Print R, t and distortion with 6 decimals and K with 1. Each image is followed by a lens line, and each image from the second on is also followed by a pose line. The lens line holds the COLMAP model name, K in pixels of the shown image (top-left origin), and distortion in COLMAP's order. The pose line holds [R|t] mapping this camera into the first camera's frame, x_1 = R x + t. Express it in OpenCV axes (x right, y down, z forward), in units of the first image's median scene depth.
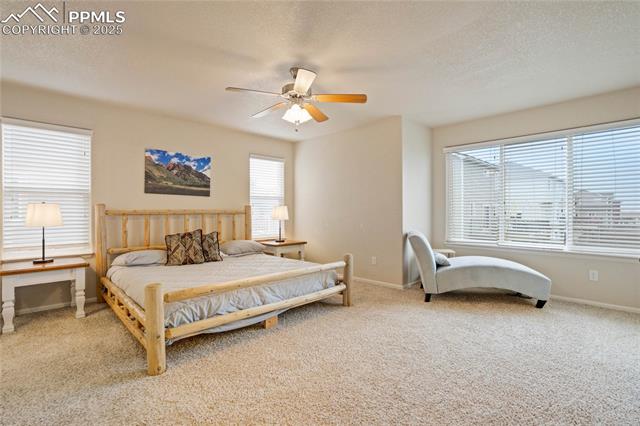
lens RADIAL K [[304.9, 0, 319.3], [0, 304.9, 215.1], [0, 0, 1]] dist [-0.018123, 0.000549]
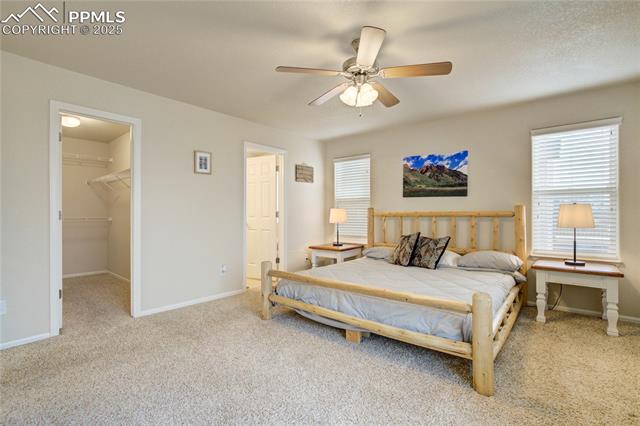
lens RADIAL K [[304.0, 0, 320.0], [0, 304.0, 213.0], [0, 0, 1]] dist [0.080179, 0.000199]
pose [[0.140557, 0.001040, -0.990072, 0.468682], [-0.013480, 0.999909, -0.000863, -0.008225], [0.989981, 0.013468, 0.140559, 0.491496]]
